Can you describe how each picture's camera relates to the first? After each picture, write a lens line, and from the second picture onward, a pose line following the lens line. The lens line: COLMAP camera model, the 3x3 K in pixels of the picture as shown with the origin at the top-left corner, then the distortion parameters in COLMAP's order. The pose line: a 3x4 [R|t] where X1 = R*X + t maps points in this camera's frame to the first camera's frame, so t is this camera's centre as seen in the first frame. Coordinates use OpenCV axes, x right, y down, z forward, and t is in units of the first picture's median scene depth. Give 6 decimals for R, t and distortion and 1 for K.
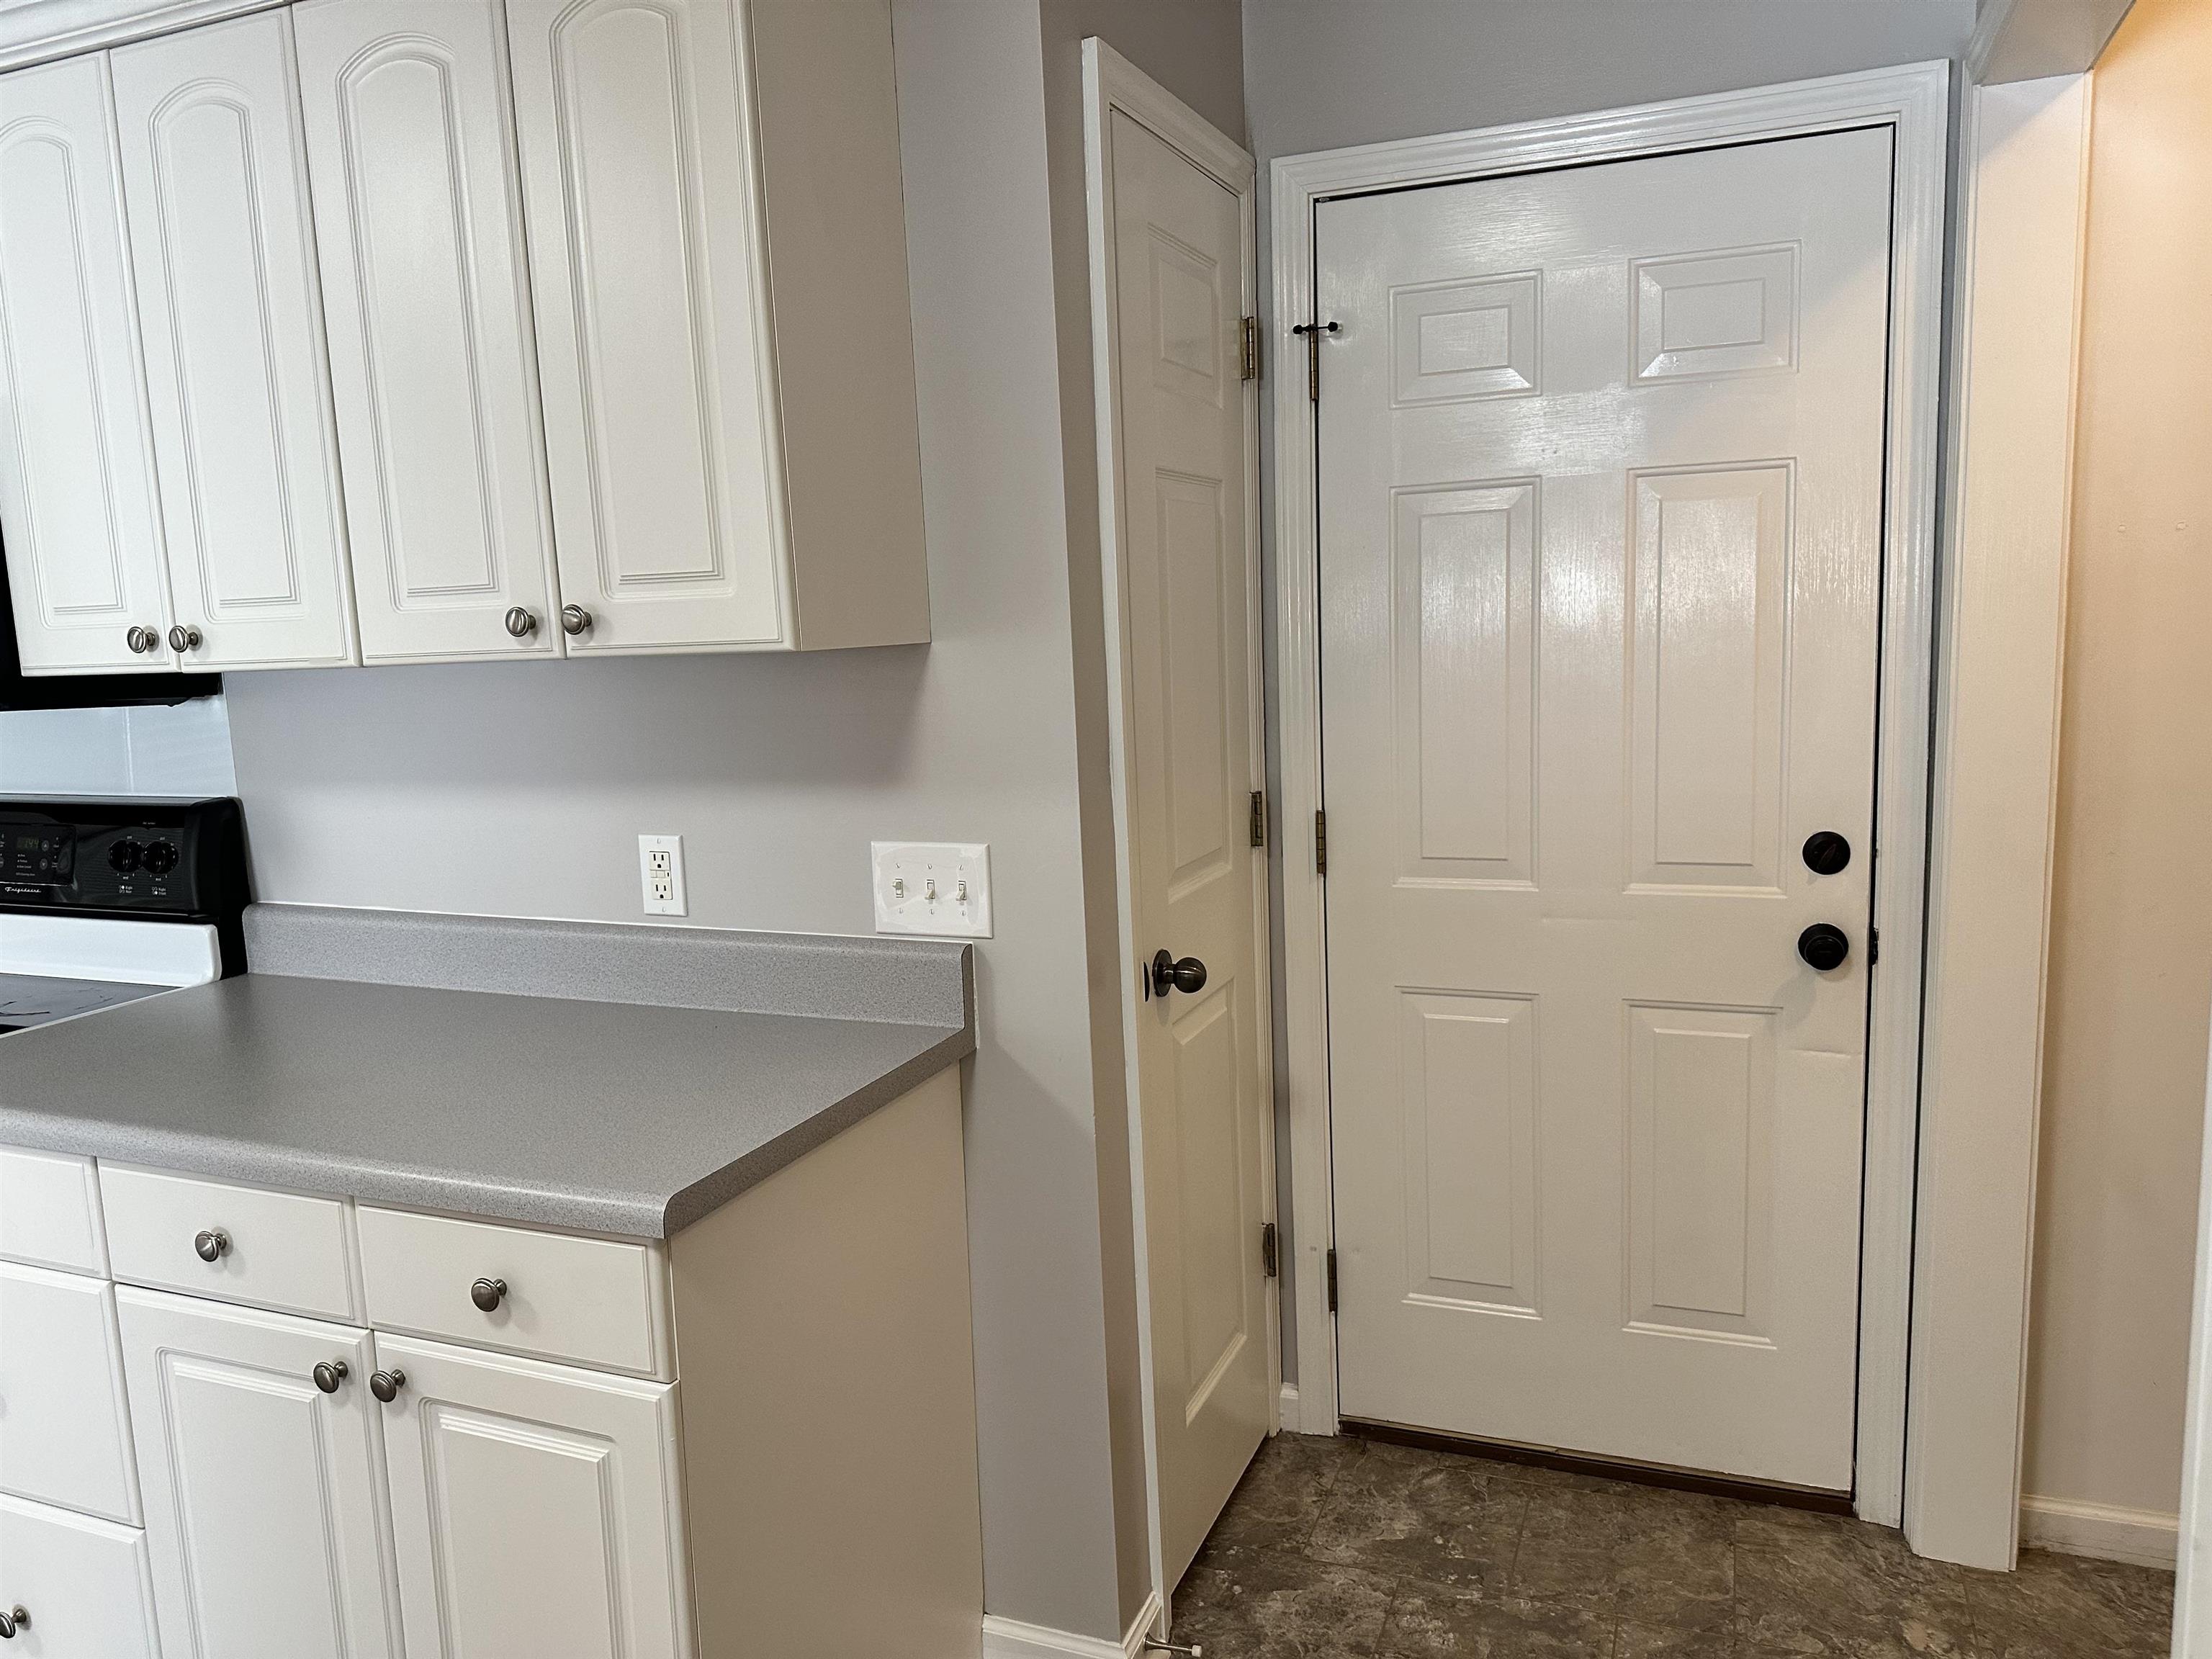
lens RADIAL K [[1610.3, 0, 1150.8], [0, 1610.3, 838.8], [0, 0, 1]] dist [0.122837, -0.167756]
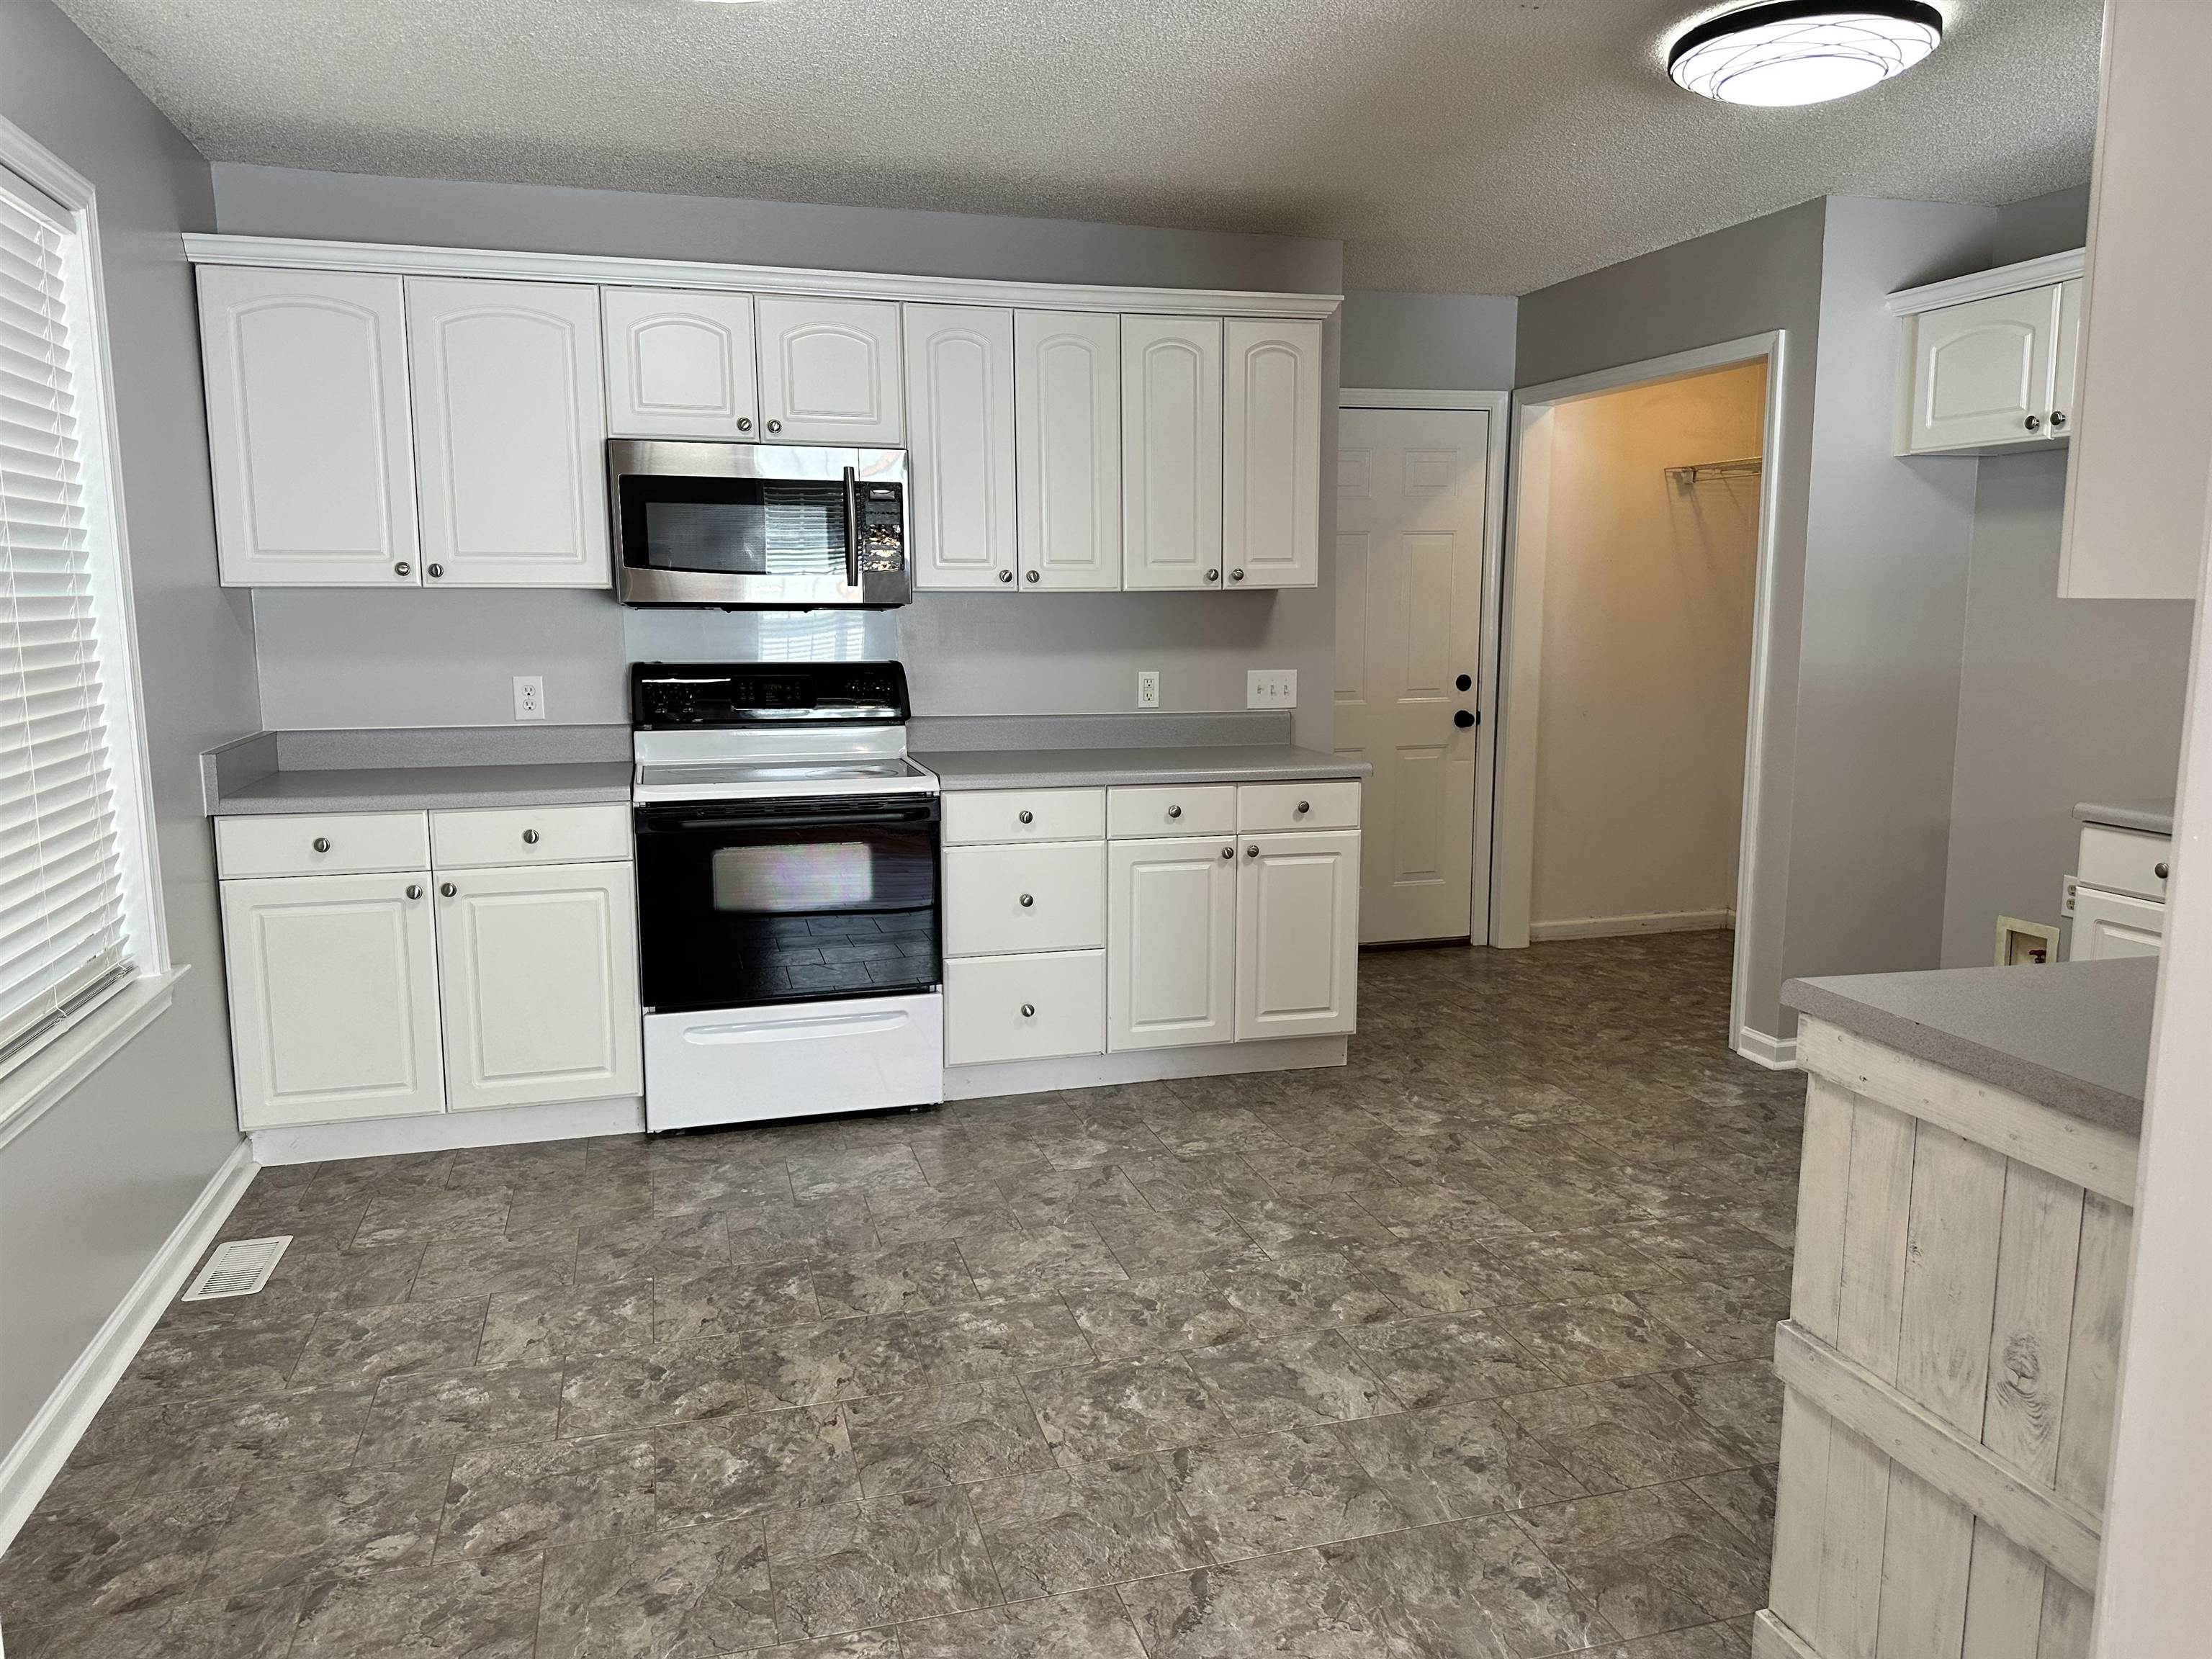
lens RADIAL K [[1565.5, 0, 1100.7], [0, 1565.5, 808.6], [0, 0, 1]] dist [0.114598, -0.155851]
pose [[0.801427, -0.051233, 0.595895, -1.665157], [0.060217, 0.998174, 0.004833, 0.173695], [-0.595054, 0.032010, 0.803048, -0.707872]]
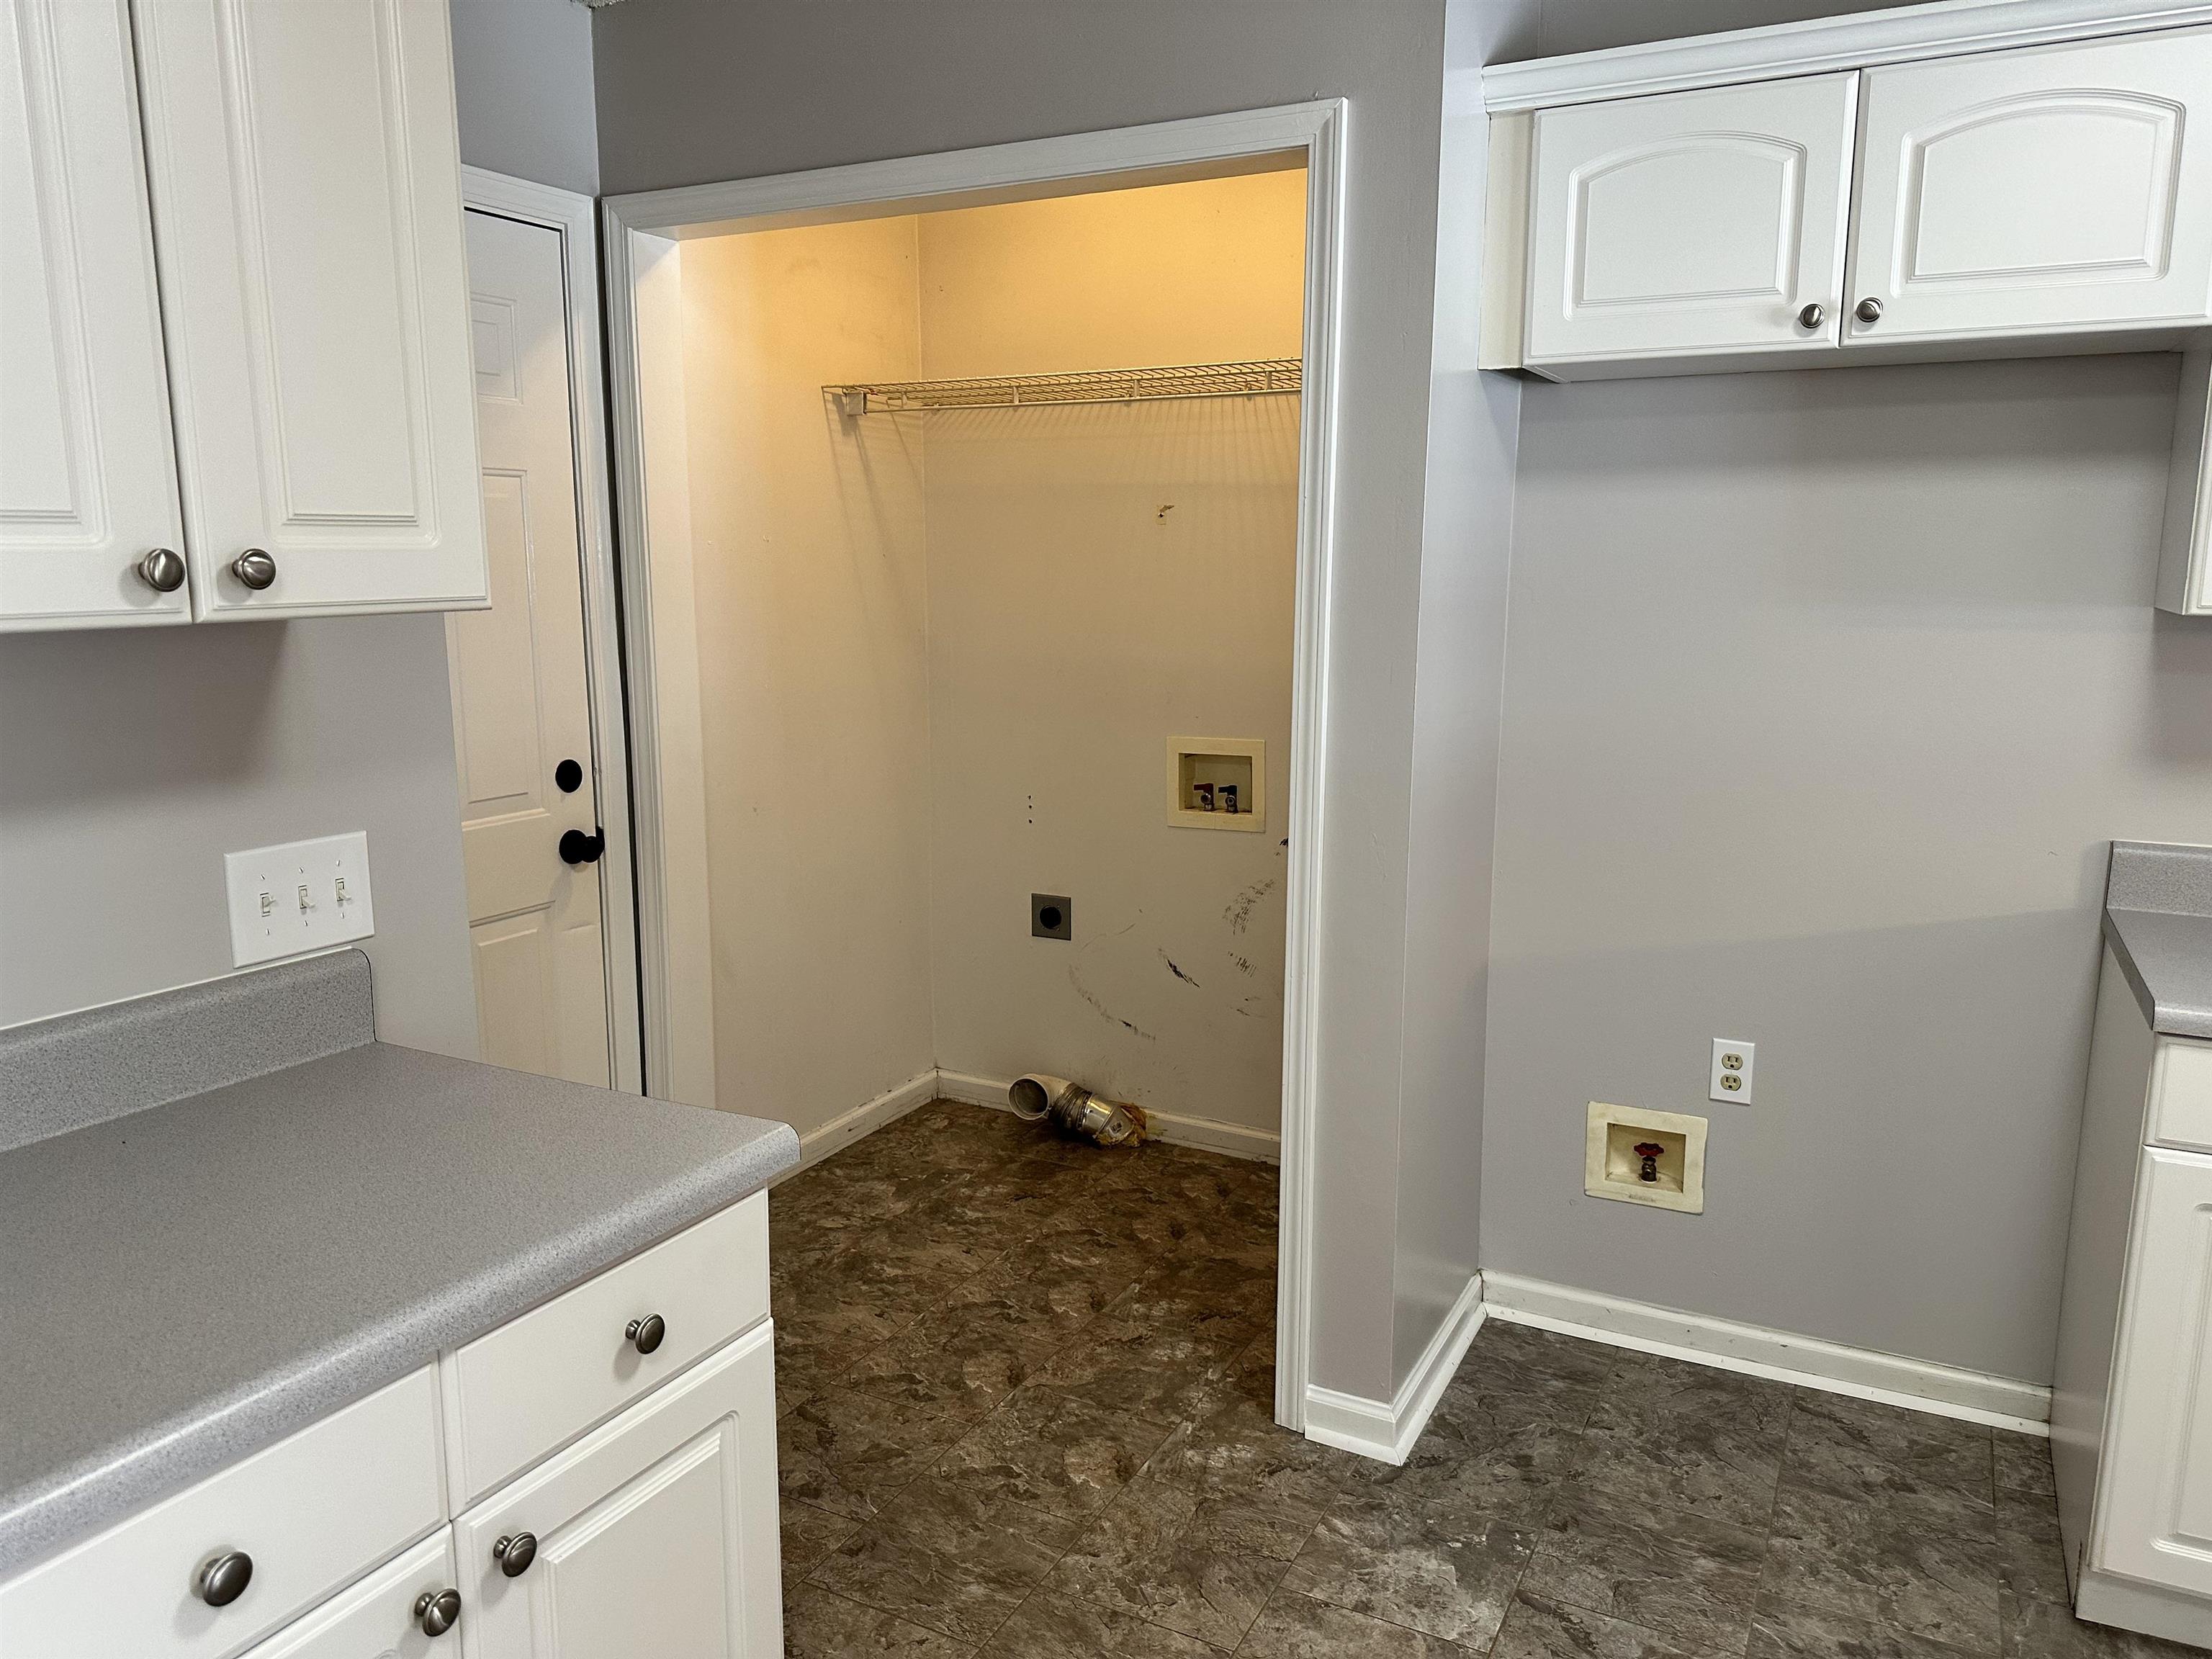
lens RADIAL K [[1566.1, 0, 1113.8], [0, 1566.1, 839.0], [0, 0, 1]] dist [0.021970, -0.029535]
pose [[0.118608, -0.138977, 0.983167, -0.836876], [0.133556, 0.983392, 0.122897, -0.040546], [-0.983918, 0.116731, 0.135199, 0.437252]]
